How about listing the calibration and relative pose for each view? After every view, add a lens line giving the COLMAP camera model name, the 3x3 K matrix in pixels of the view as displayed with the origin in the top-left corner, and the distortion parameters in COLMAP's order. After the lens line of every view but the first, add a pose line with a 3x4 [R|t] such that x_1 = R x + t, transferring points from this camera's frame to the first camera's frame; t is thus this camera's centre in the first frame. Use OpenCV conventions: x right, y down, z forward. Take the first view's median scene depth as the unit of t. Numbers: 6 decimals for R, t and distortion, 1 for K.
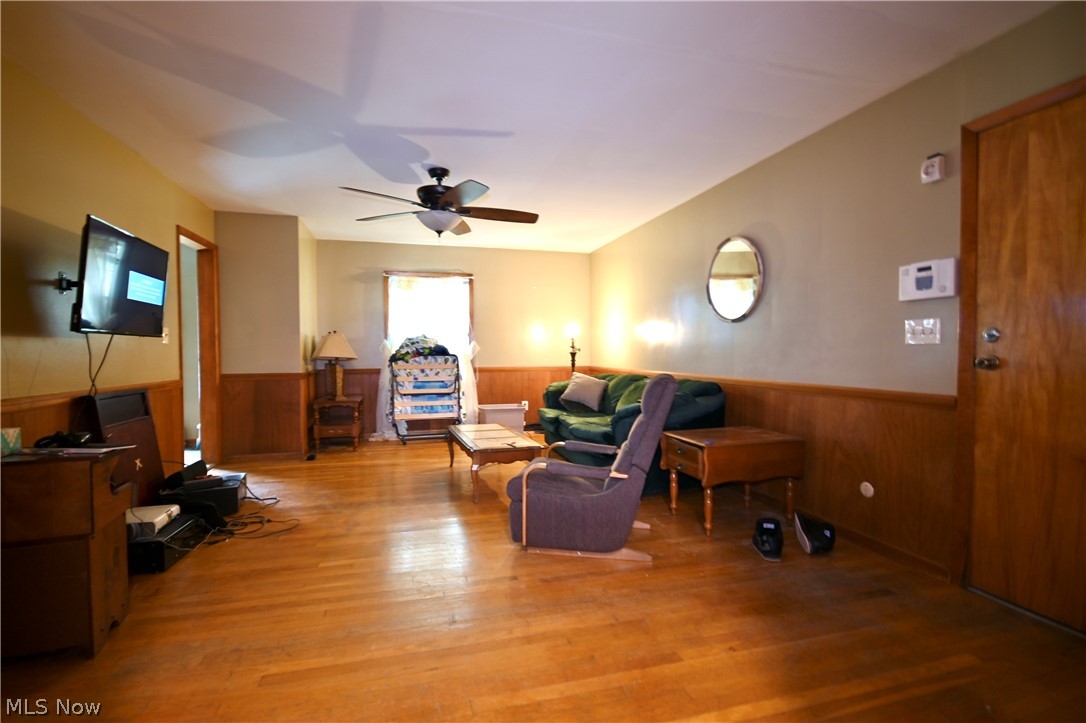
lens RADIAL K [[484.8, 0, 541.9], [0, 484.8, 360.6], [0, 0, 1]] dist [0.001945, 0.000140]
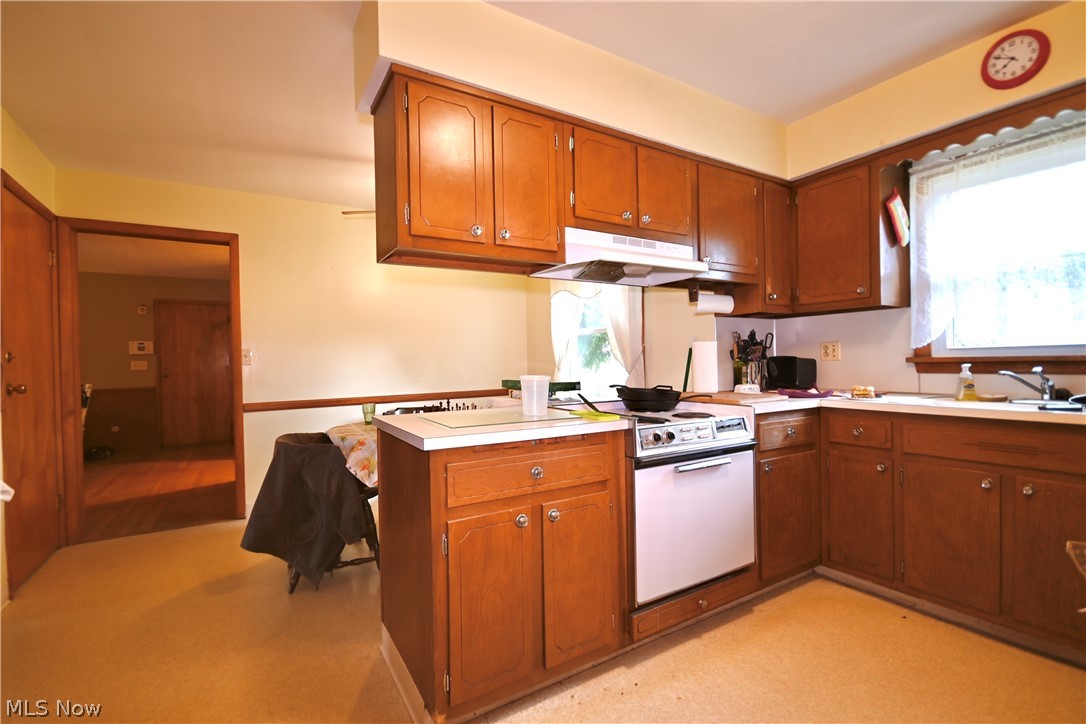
lens RADIAL K [[484.8, 0, 543.2], [0, 484.8, 363.1], [0, 0, 1]] dist [0.001945, 0.000140]
pose [[-0.272249, 0.004334, 0.962217, -2.583562], [0.029711, 0.999551, 0.003904, -0.016884], [-0.961768, 0.029651, -0.272256, -0.483164]]
